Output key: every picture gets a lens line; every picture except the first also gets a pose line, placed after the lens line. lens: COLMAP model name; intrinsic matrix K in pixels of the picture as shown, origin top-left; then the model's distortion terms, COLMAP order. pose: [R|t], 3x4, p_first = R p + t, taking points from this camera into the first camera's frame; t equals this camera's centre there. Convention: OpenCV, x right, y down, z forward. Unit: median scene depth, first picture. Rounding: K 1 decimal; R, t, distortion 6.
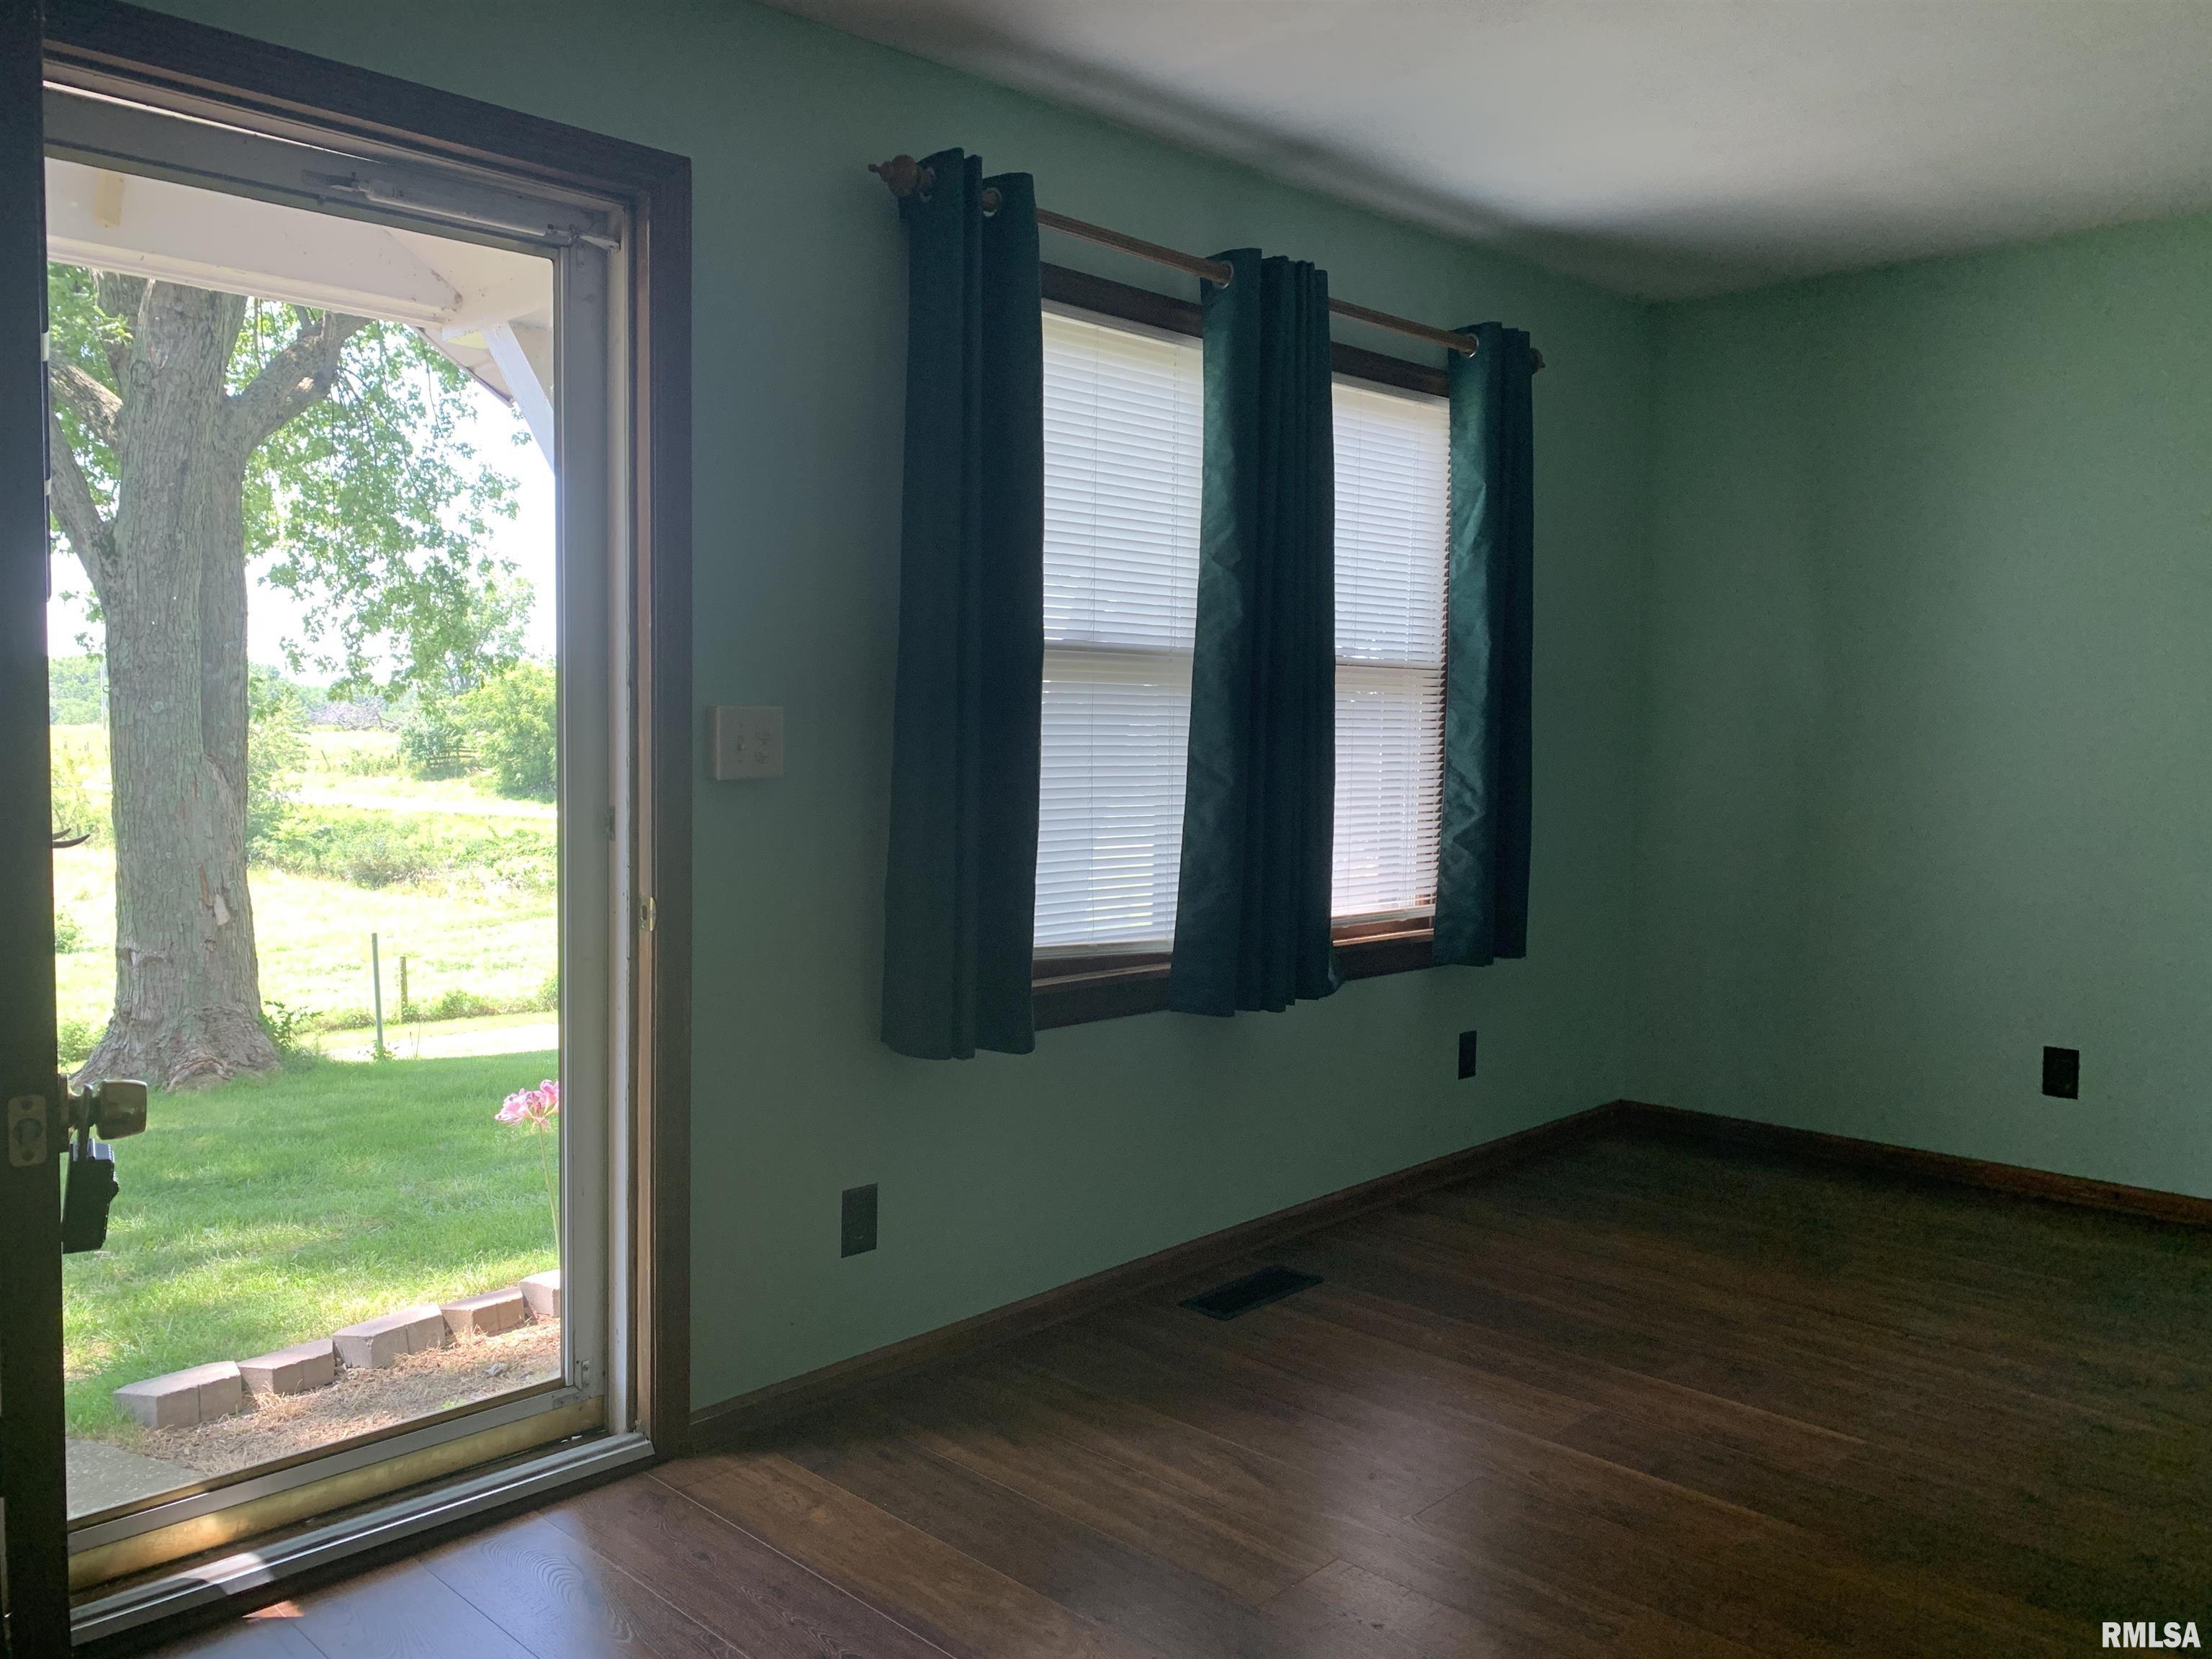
lens RADIAL K [[1734.8, 0, 1108.3], [0, 1734.8, 811.8], [0, 0, 1]] dist [0.037919, -0.046541]
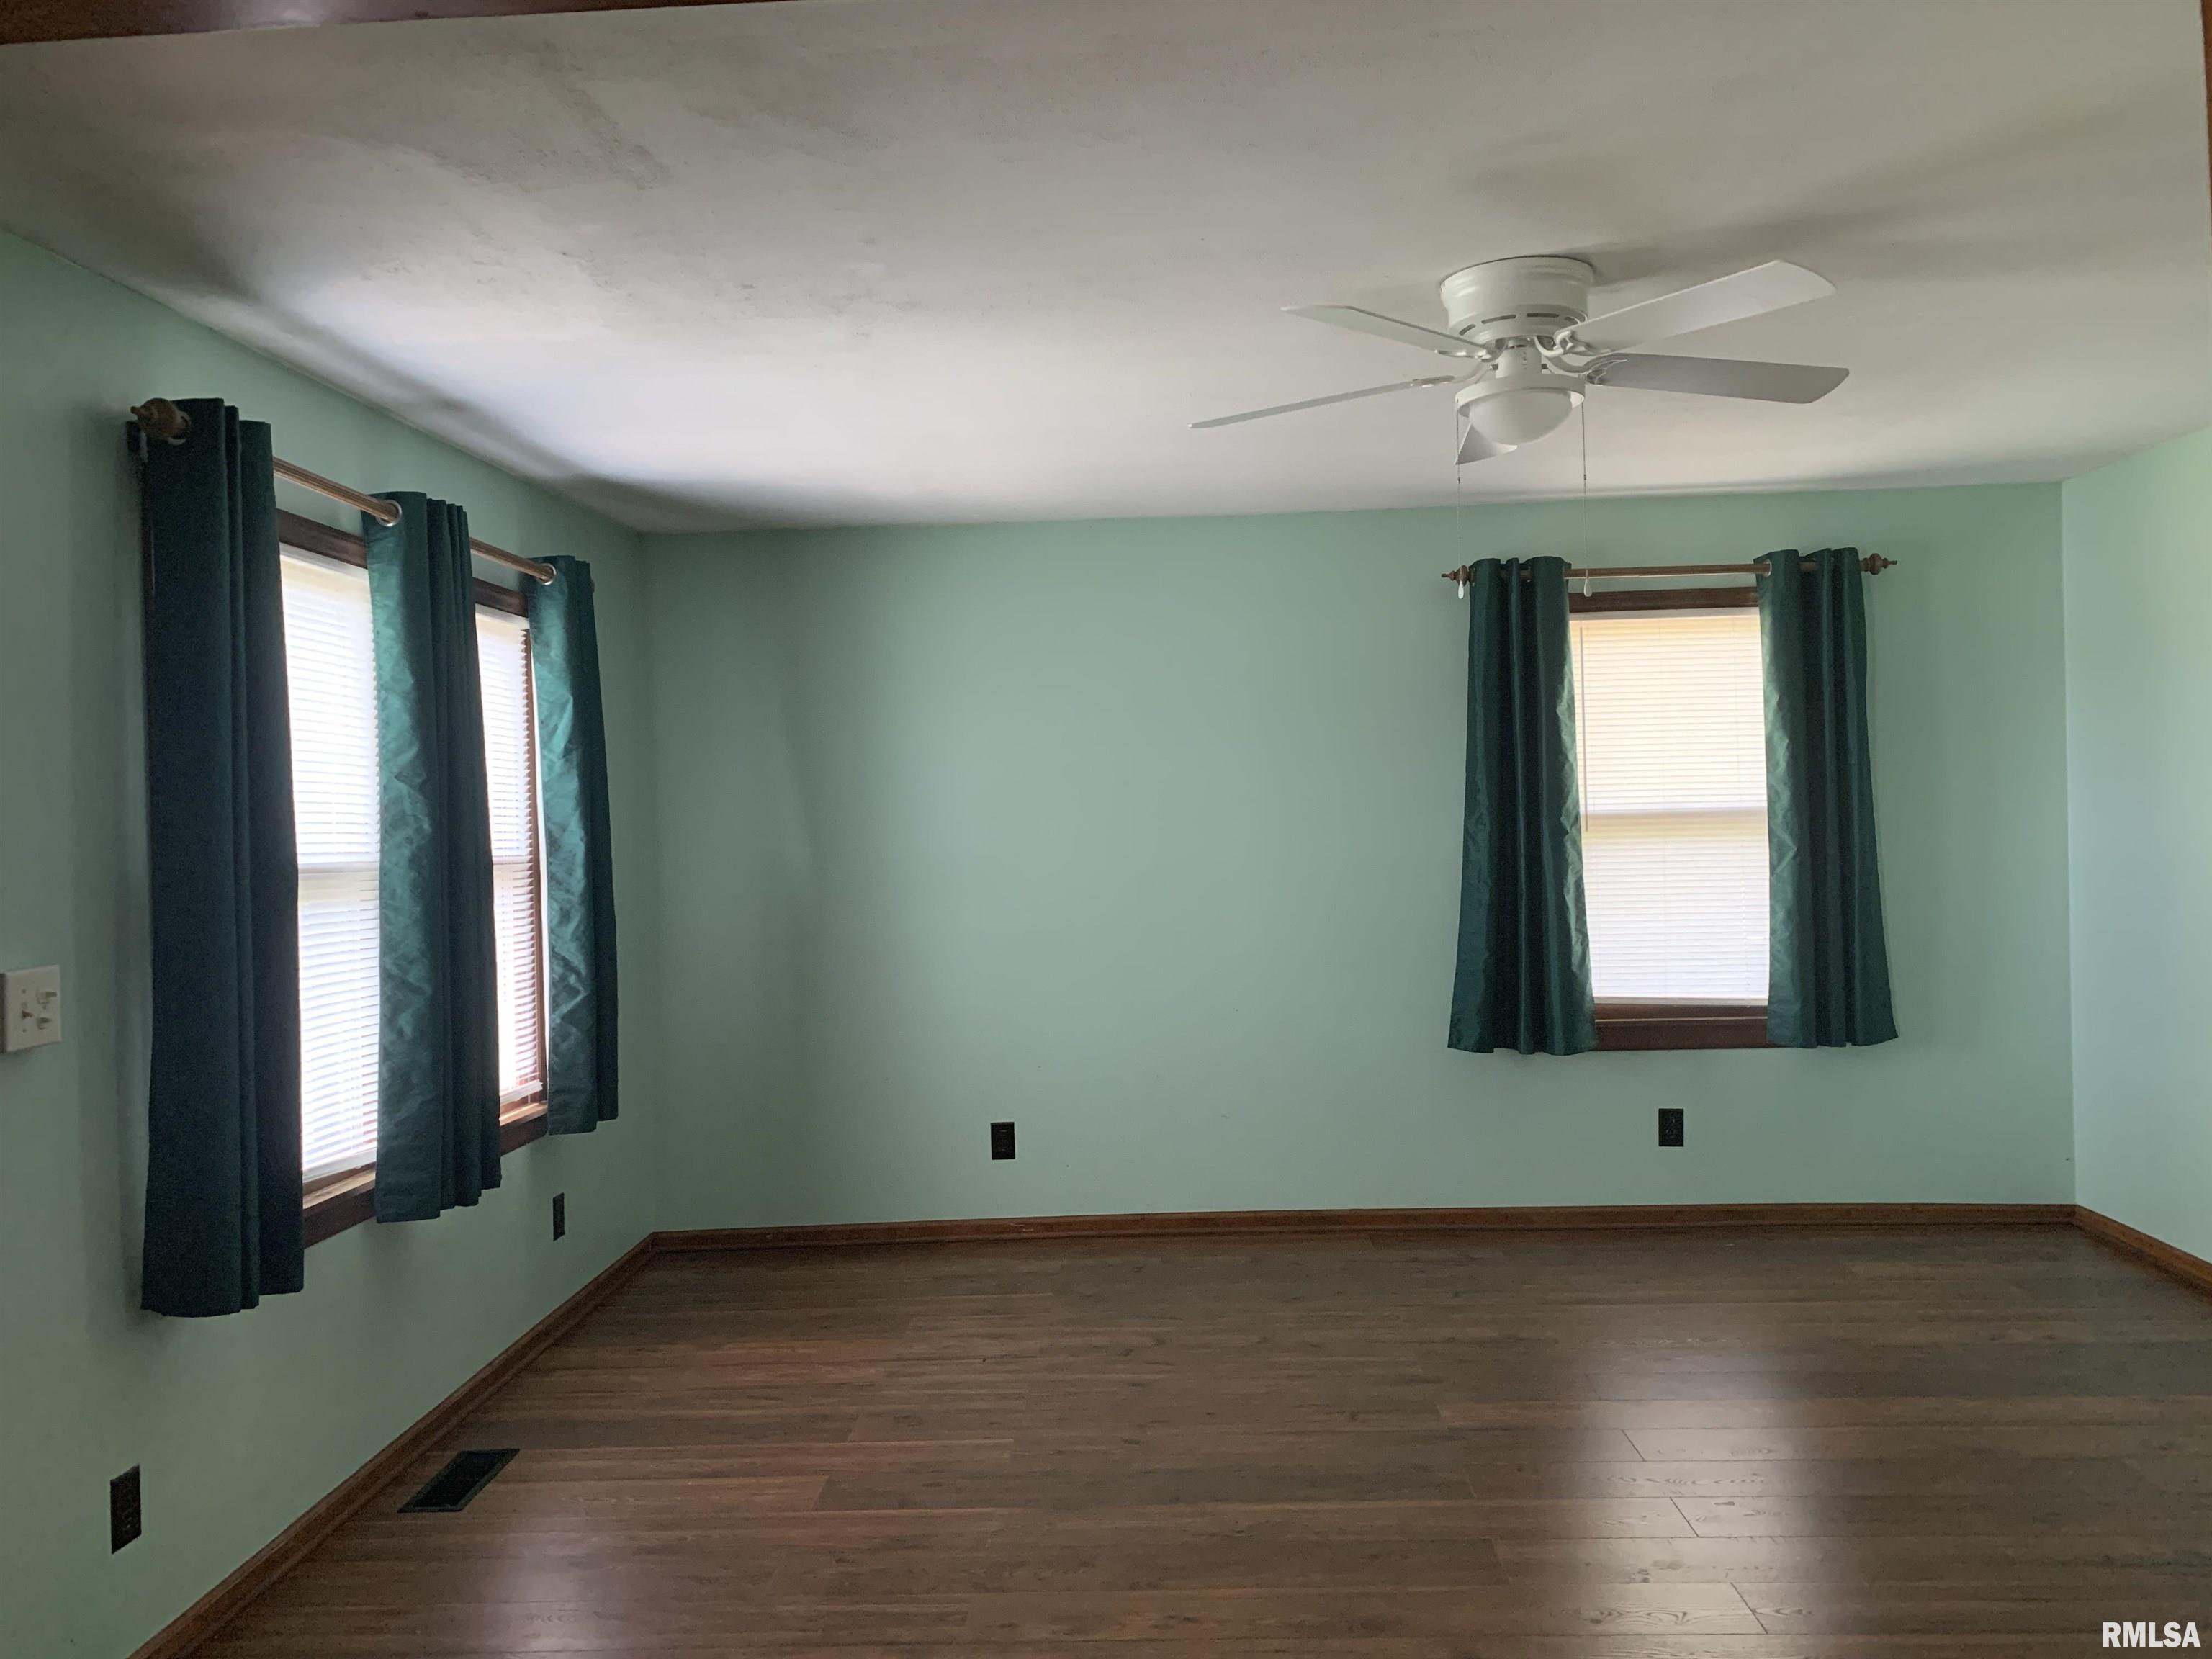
lens RADIAL K [[1734.8, 0, 1122.3], [0, 1734.8, 817.7], [0, 0, 1]] dist [0.037919, -0.046541]
pose [[0.737664, -0.035572, 0.674230, -0.318482], [0.081878, 0.995954, -0.037036, -0.046670], [-0.670185, 0.082525, 0.737592, -0.064196]]
